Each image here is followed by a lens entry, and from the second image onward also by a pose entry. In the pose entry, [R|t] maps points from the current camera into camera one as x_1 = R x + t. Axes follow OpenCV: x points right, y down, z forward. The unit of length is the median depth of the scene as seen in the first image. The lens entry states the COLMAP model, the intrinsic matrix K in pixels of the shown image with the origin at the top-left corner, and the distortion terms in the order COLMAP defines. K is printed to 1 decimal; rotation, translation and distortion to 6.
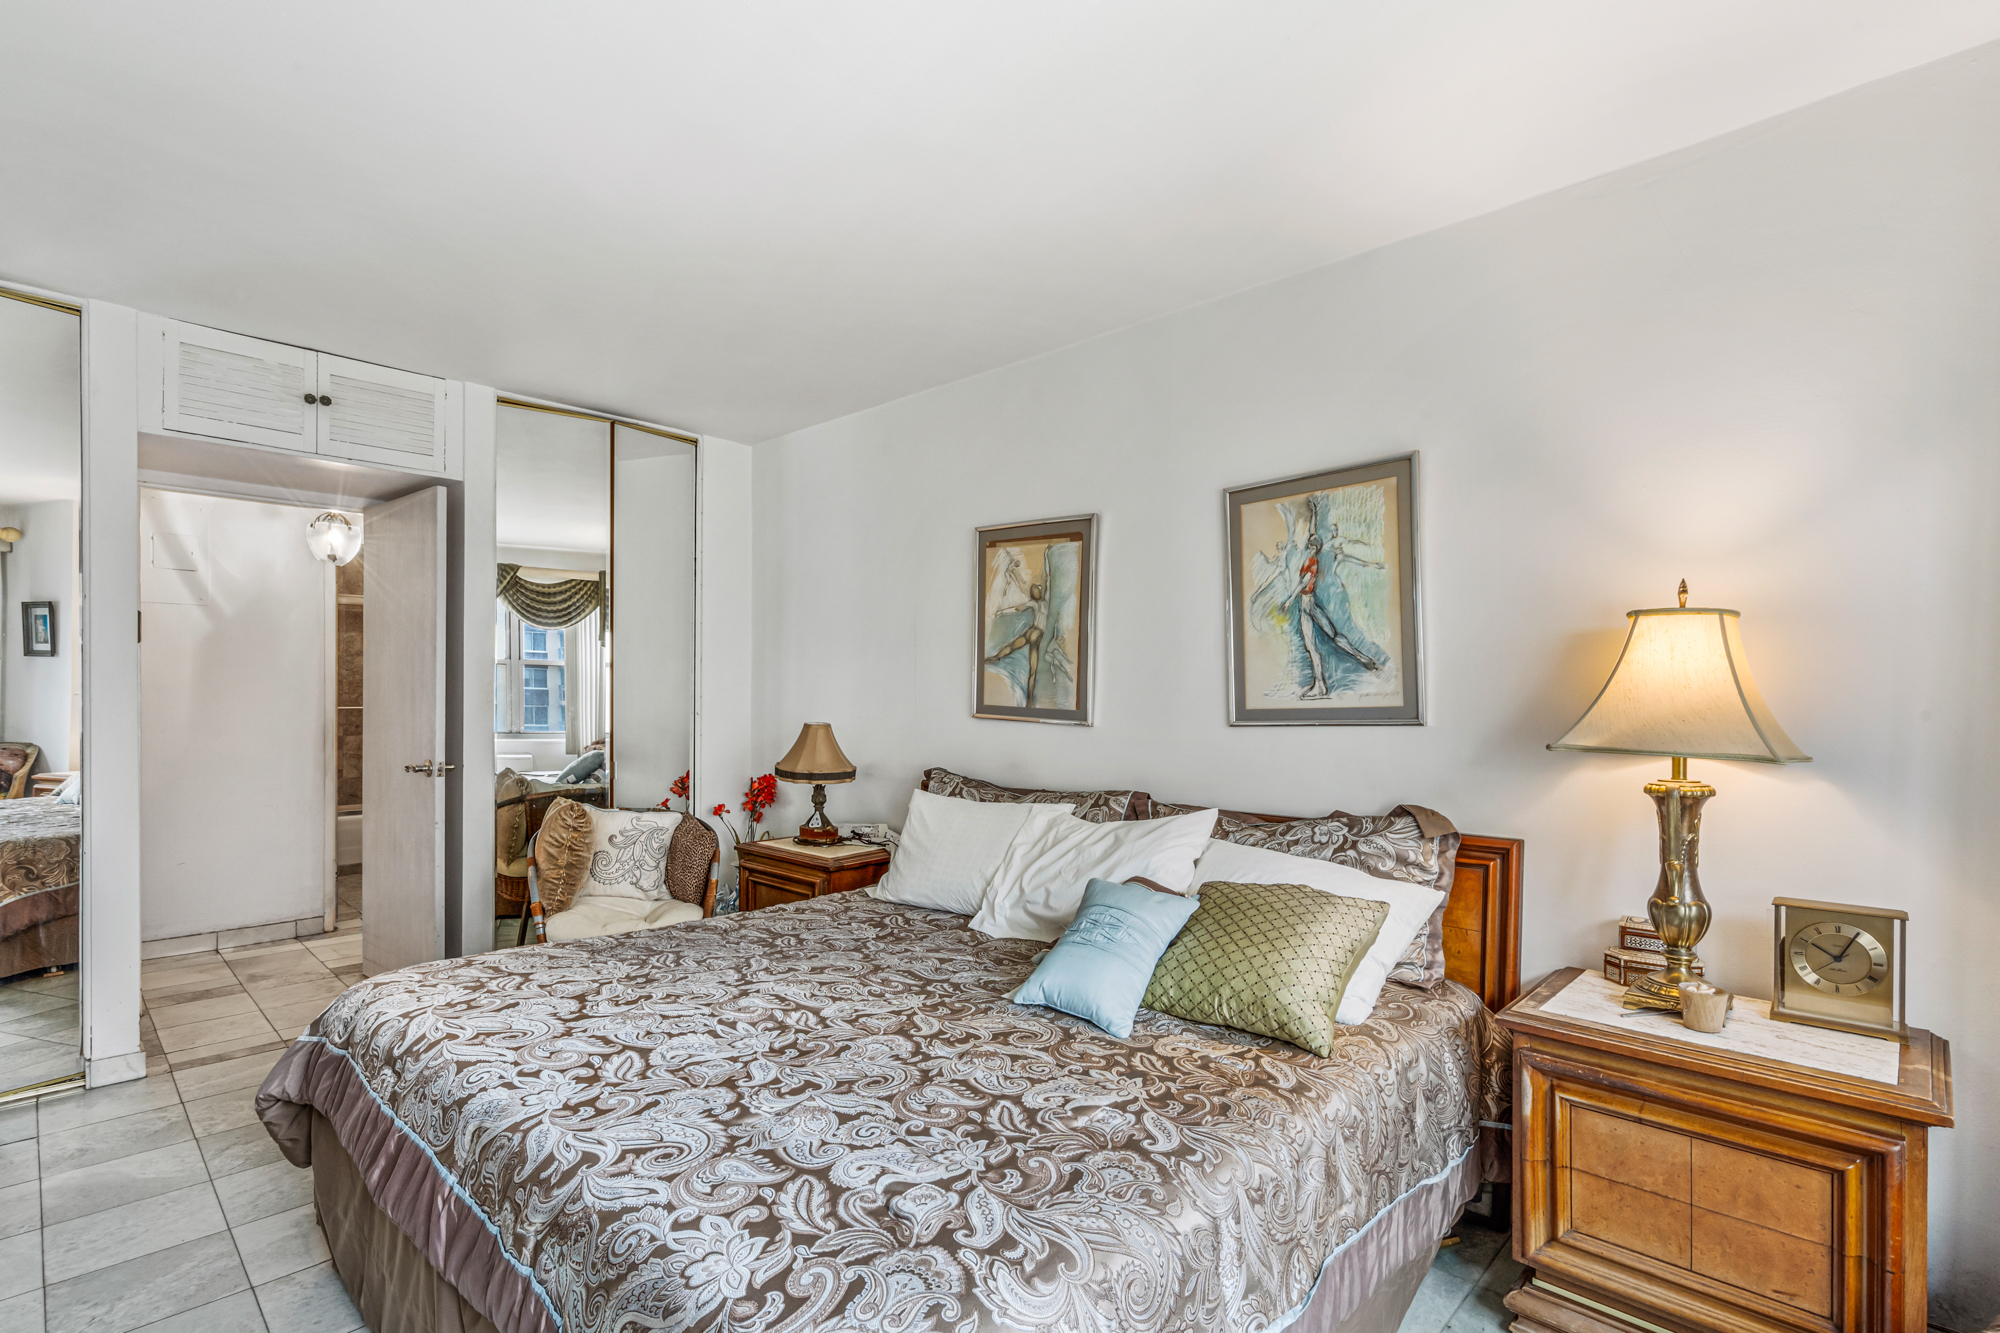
lens RADIAL K [[930.0, 0, 998.6], [0, 930.0, 696.6], [0, 0, 1]] dist [-0.004225, 0.003872]
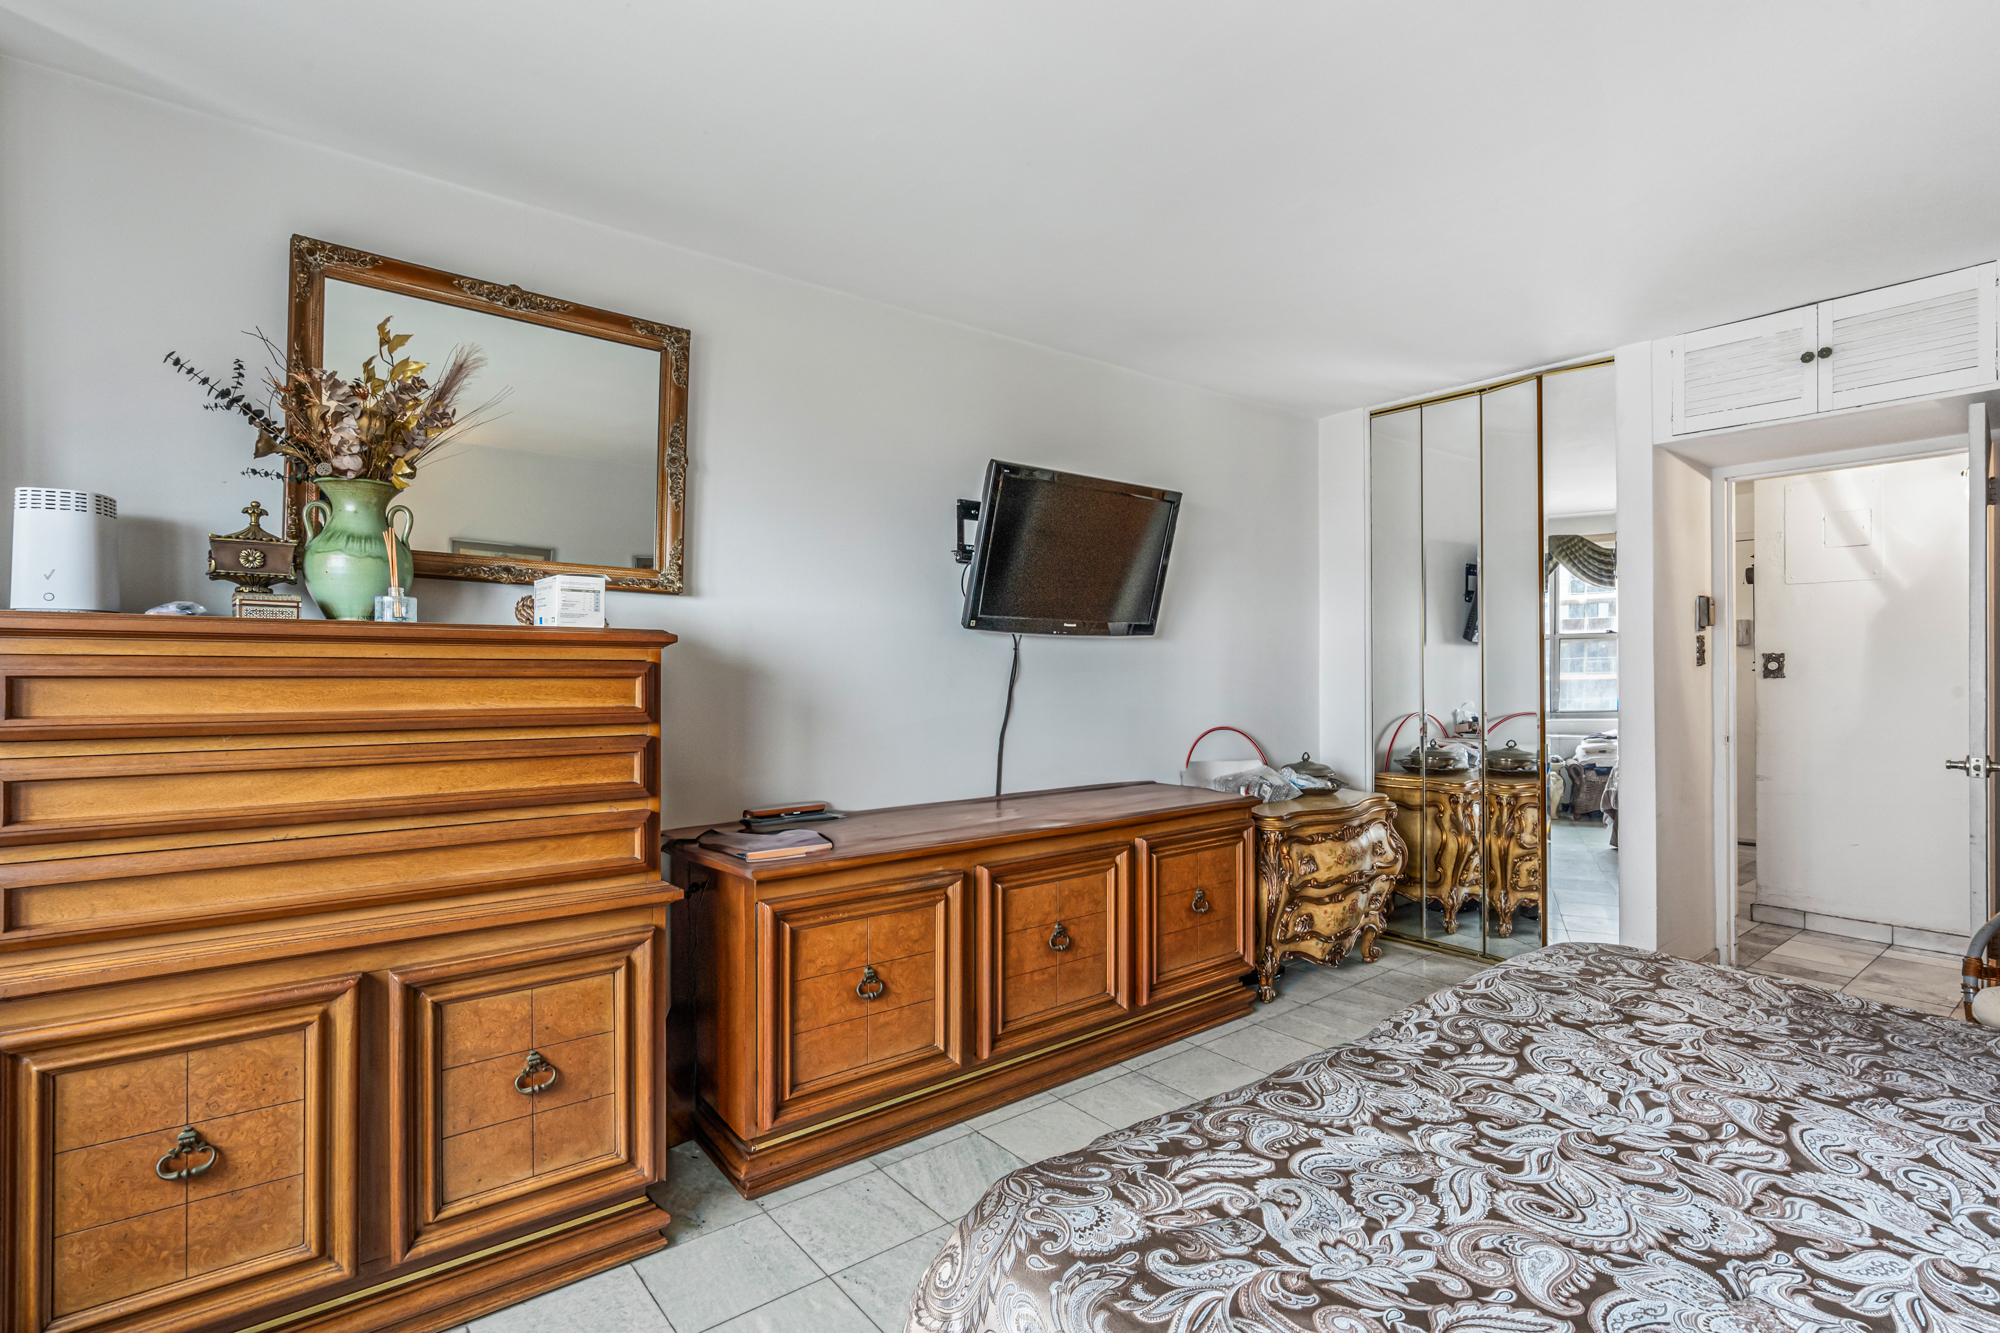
lens RADIAL K [[930.0, 0, 1001.7], [0, 930.0, 680.0], [0, 0, 1]] dist [-0.004225, 0.003872]
pose [[-0.113226, 0.005520, -0.993554, 0.760934], [-0.000118, 0.999984, 0.005569, 0.000061], [0.993569, 0.000748, -0.113224, 0.795657]]
